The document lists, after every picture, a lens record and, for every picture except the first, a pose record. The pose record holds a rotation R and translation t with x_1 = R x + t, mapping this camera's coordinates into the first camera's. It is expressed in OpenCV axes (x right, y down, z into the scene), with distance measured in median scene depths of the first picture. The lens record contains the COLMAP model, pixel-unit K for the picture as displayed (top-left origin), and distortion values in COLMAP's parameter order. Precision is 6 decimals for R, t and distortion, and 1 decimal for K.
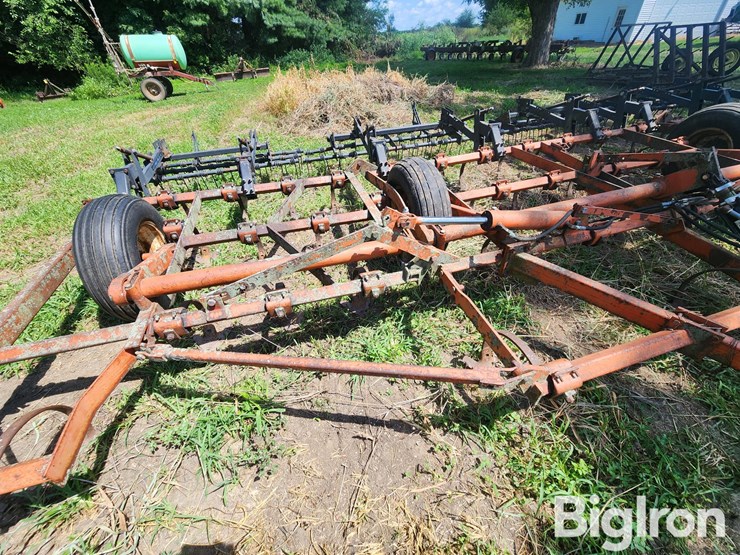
lens RADIAL K [[305.4, 0, 372.2], [0, 305.4, 275.1], [0, 0, 1]] dist [-0.001640, 0.000608]
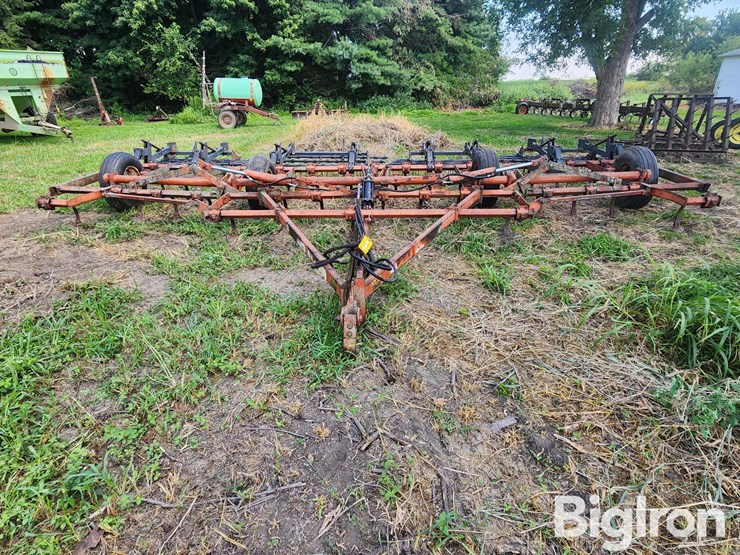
lens RADIAL K [[420.6, 0, 372.9], [0, 420.6, 279.5], [0, 0, 1]] dist [-0.000782, -0.000511]
pose [[0.947527, 0.172747, -0.268981, 0.316937], [-0.227628, 0.955370, -0.188293, 0.134451], [0.224449, 0.239640, 0.944561, -0.219189]]
